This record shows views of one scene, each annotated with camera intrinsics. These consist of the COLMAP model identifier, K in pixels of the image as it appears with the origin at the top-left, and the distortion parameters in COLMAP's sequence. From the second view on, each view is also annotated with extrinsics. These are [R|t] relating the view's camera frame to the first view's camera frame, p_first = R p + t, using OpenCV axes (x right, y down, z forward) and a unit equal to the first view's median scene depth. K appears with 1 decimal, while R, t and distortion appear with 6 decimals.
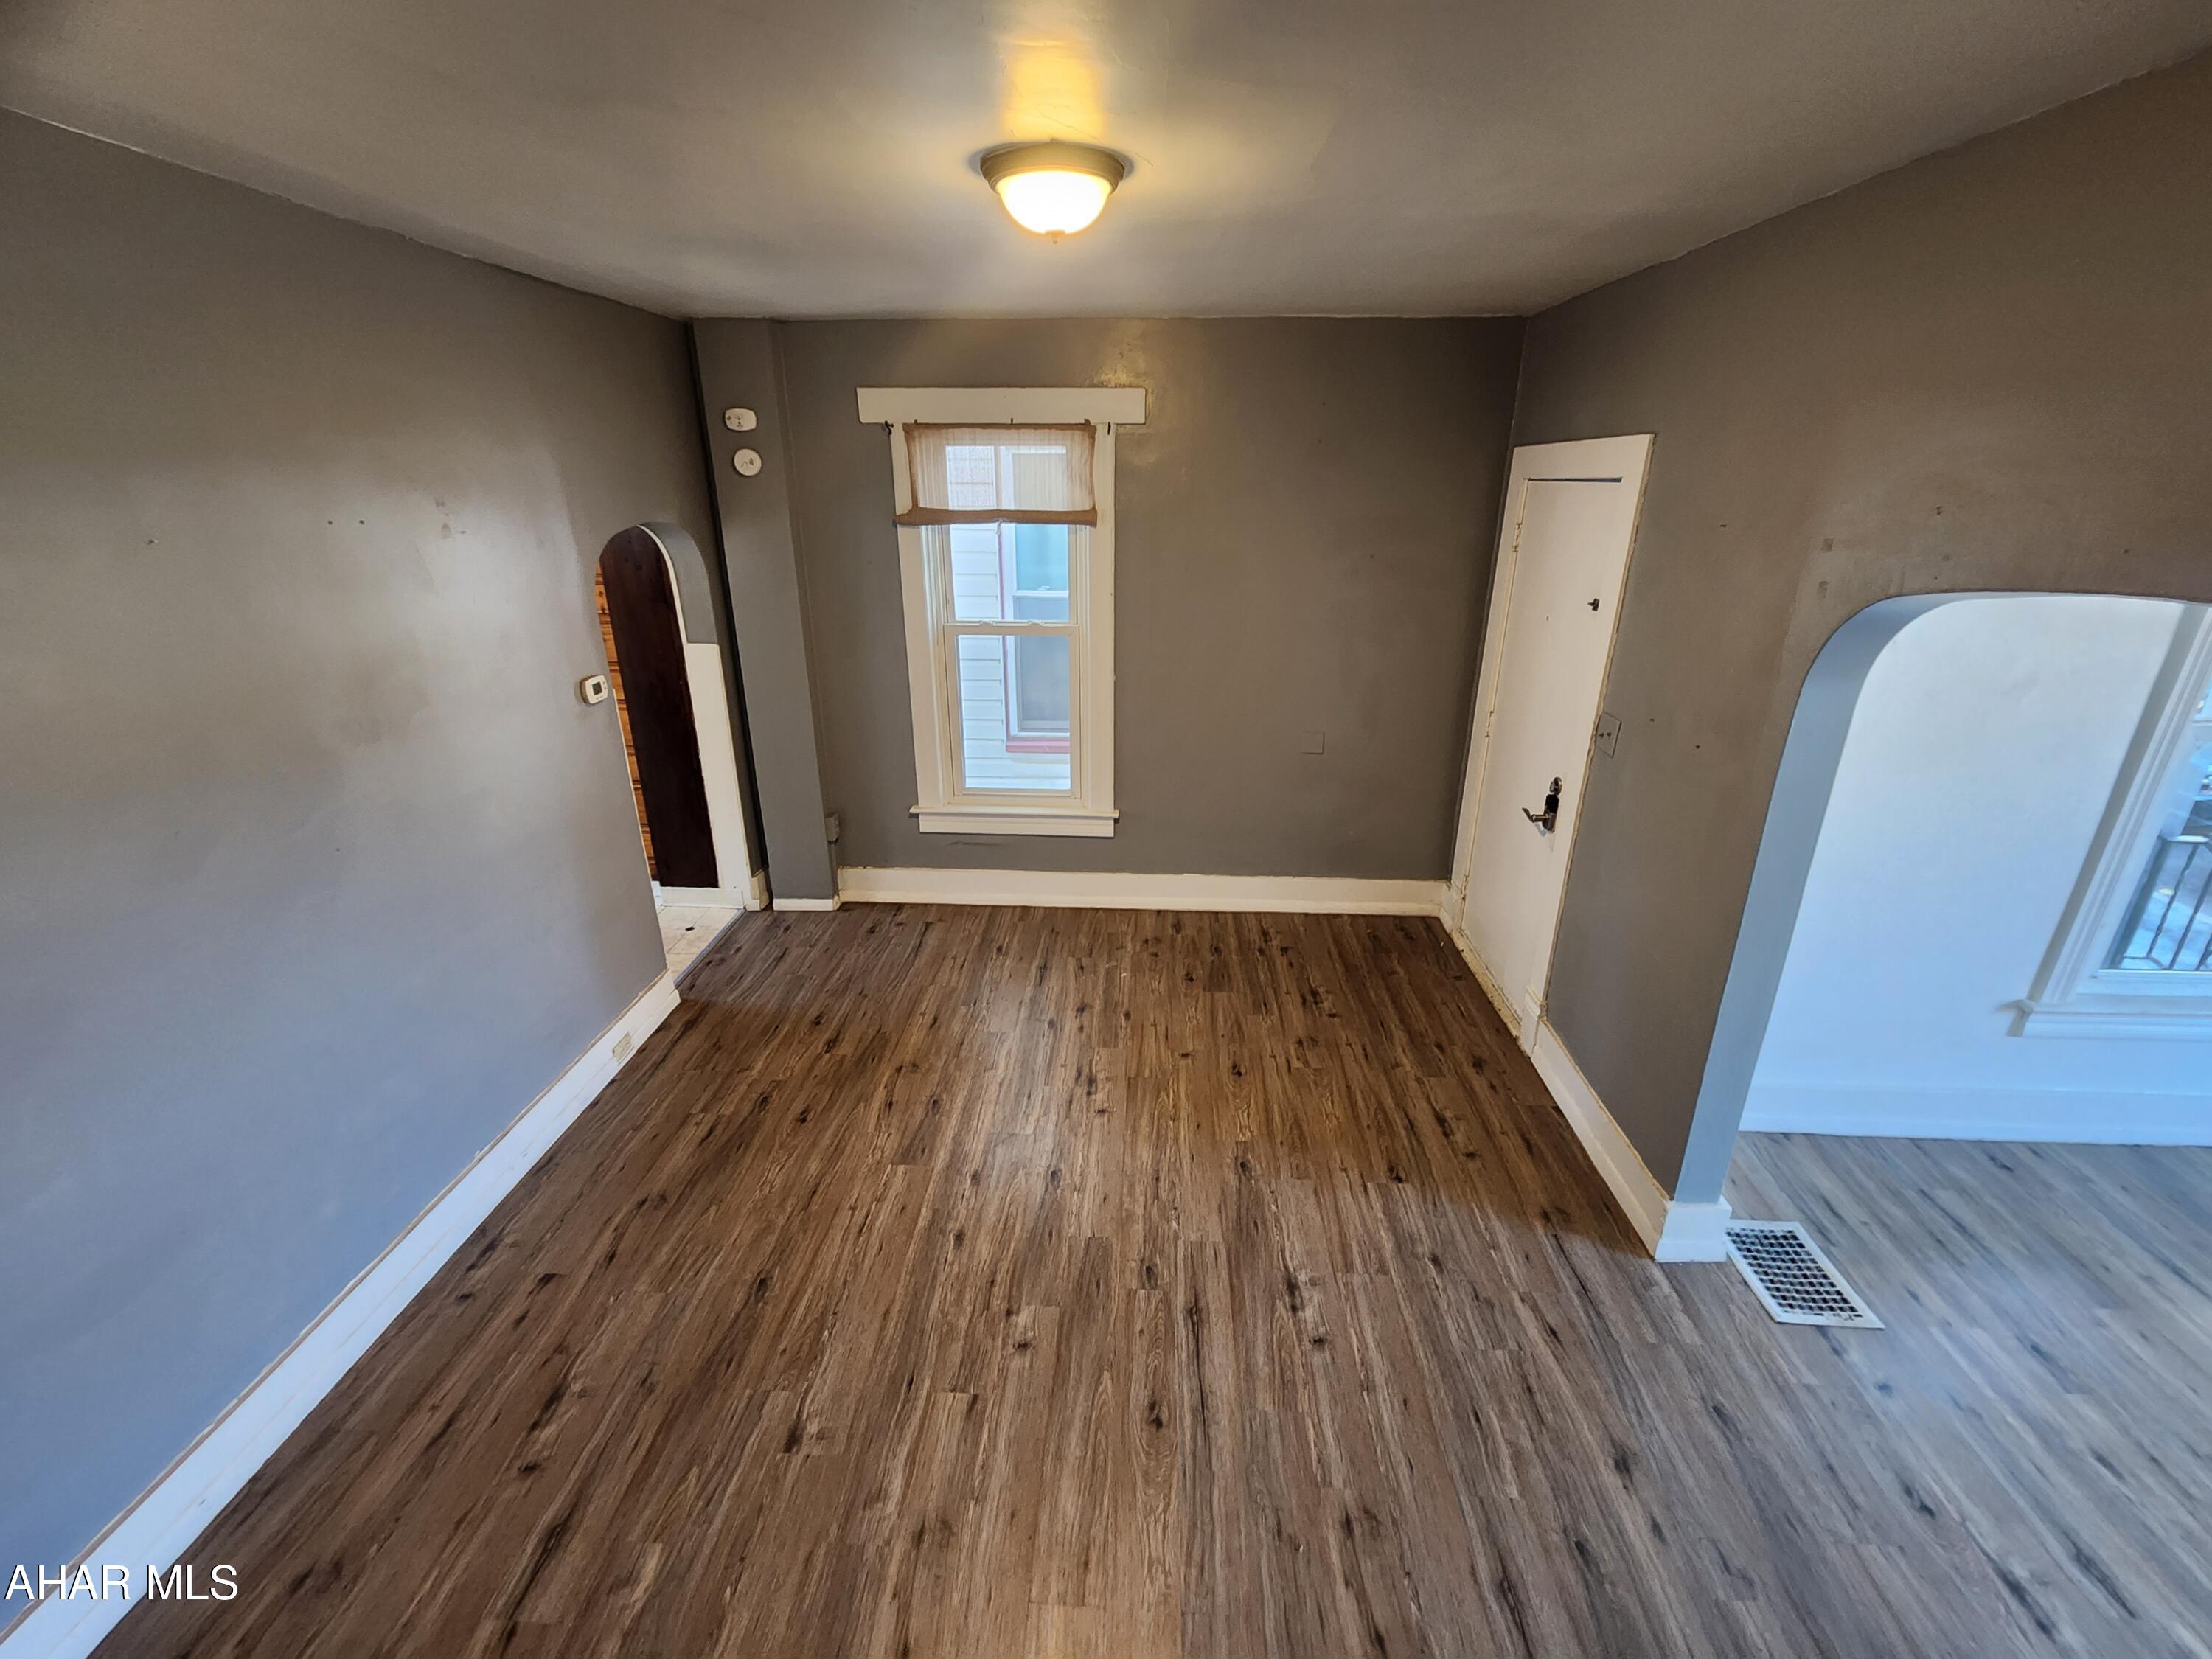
lens RADIAL K [[916.0, 0, 1112.2], [0, 916.0, 807.2], [0, 0, 1]] dist [-0.001957, -0.001217]
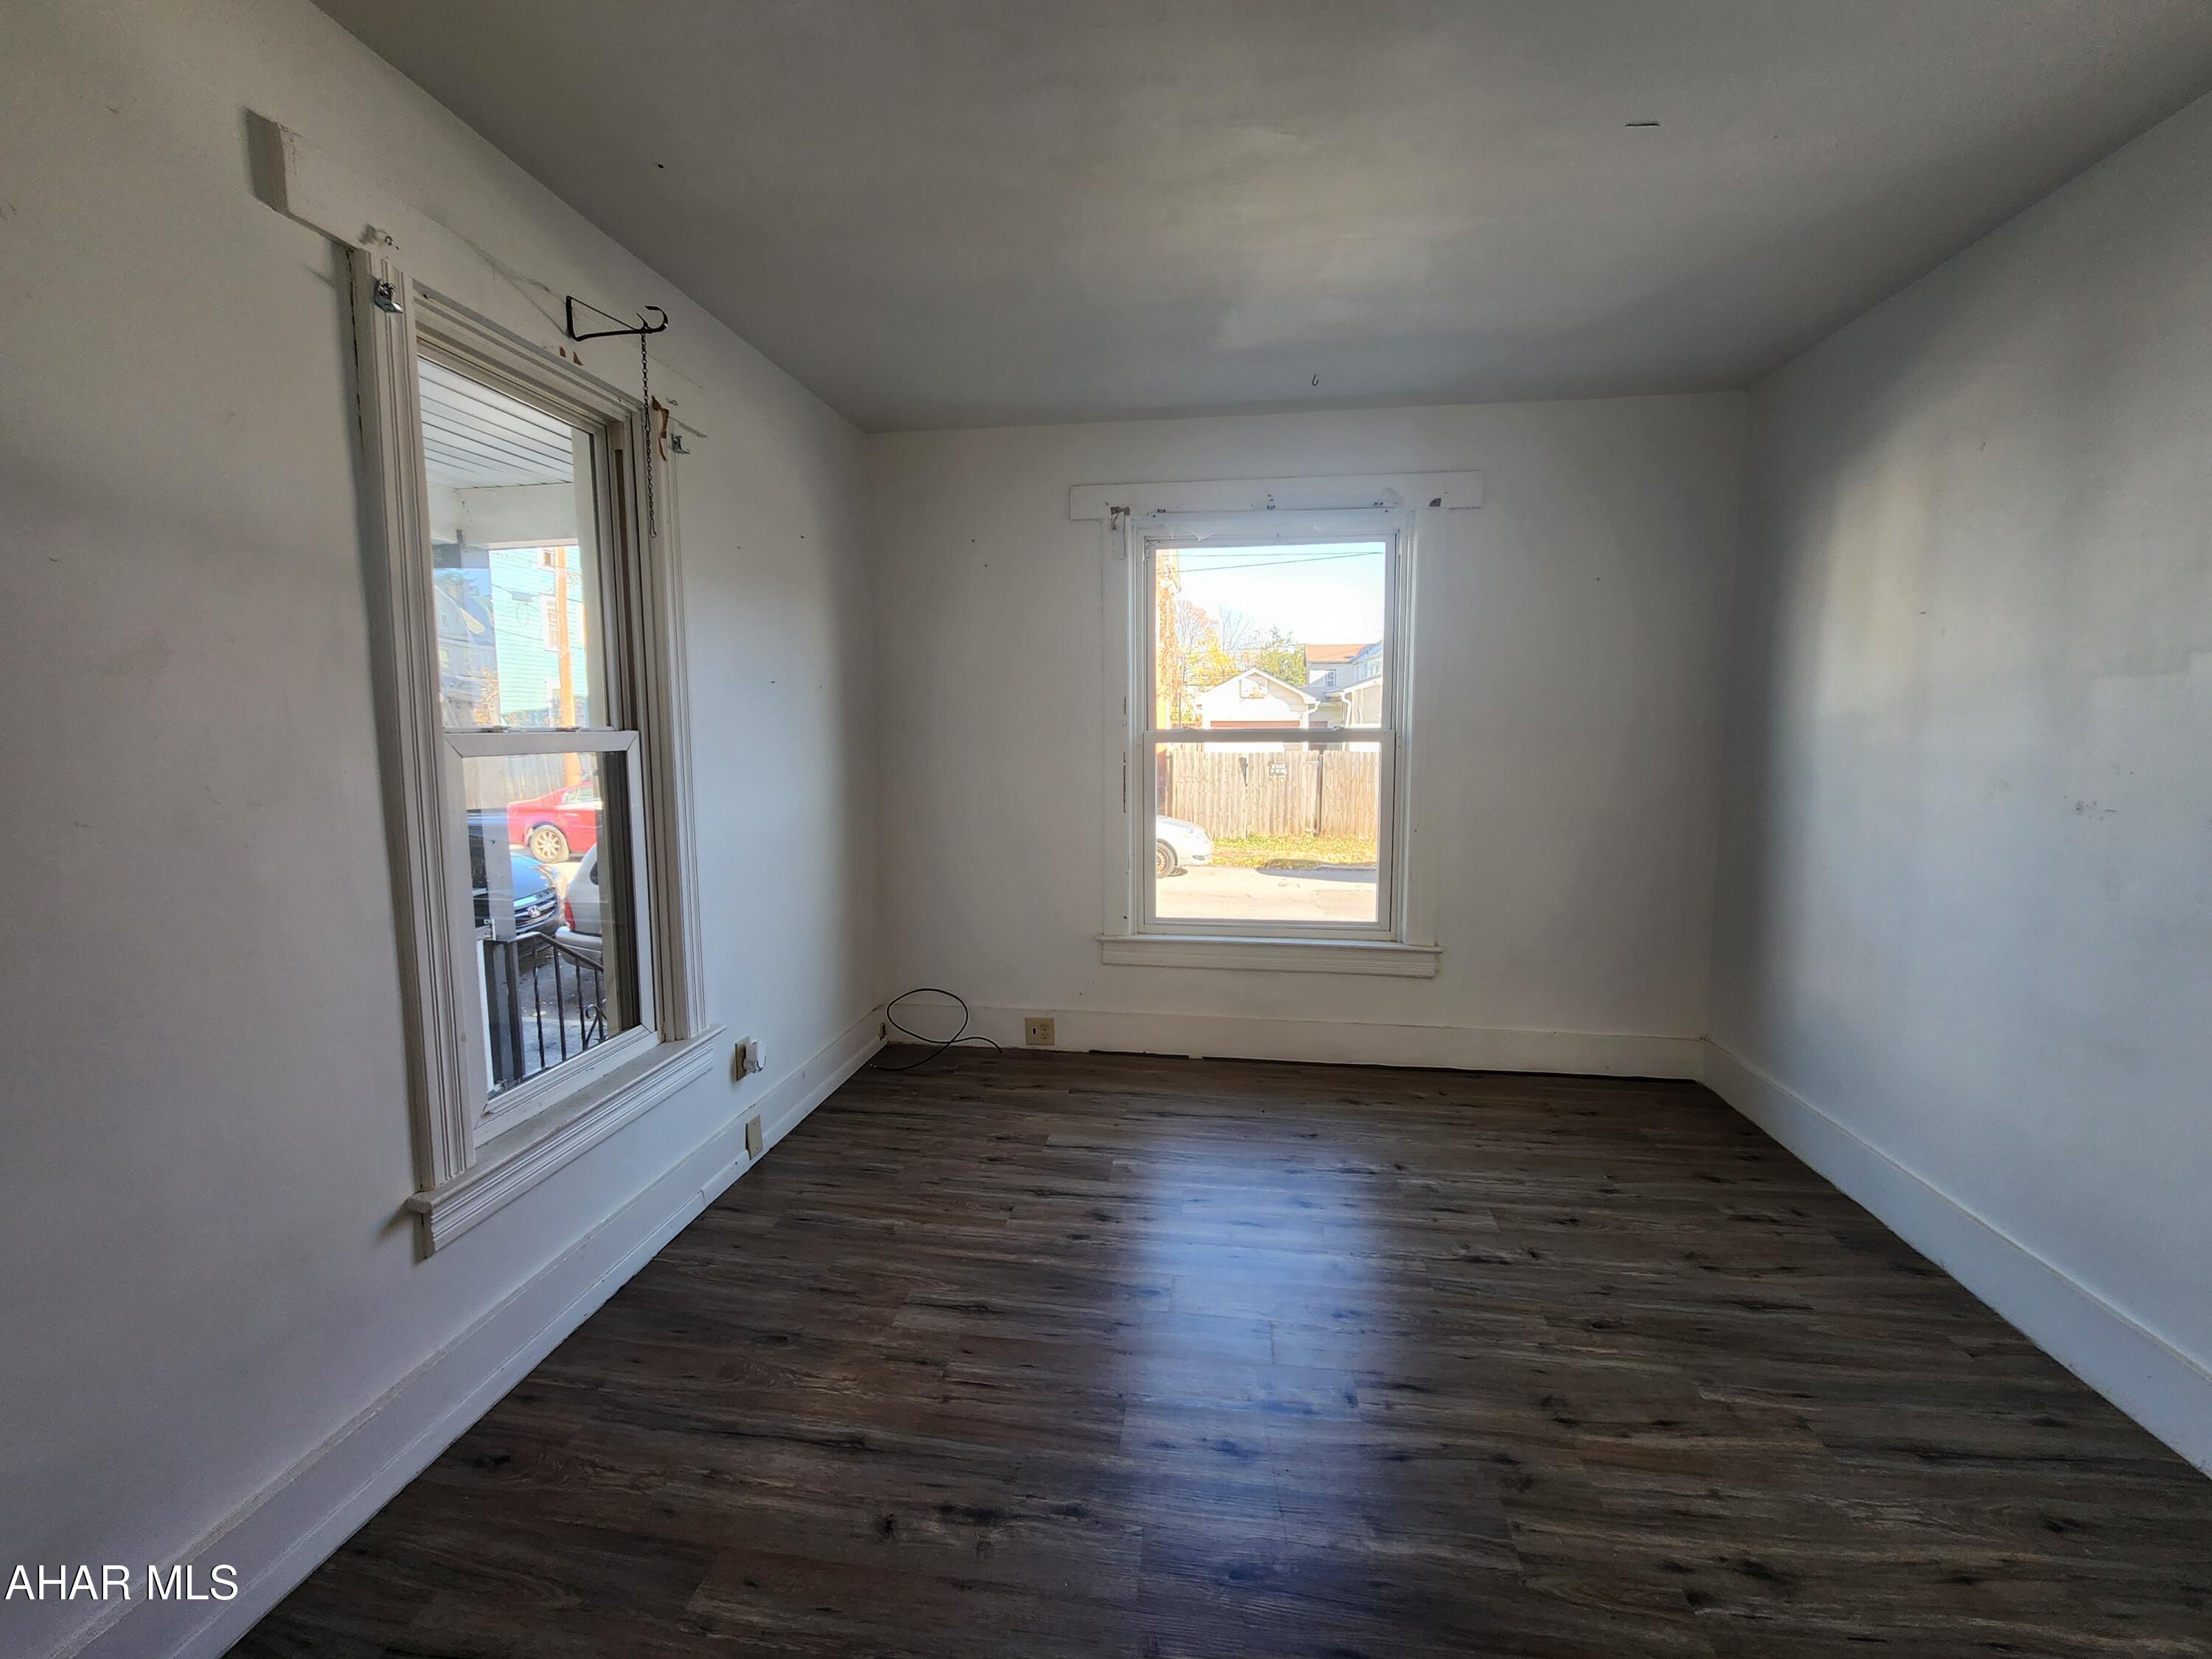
lens RADIAL K [[916.0, 0, 1112.2], [0, 916.0, 807.2], [0, 0, 1]] dist [-0.001957, -0.001217]
pose [[0.091811, -0.101708, 0.990569, 0.459633], [0.352731, 0.933591, 0.063165, 0.092711], [-0.931210, 0.343605, 0.121589, 0.397041]]
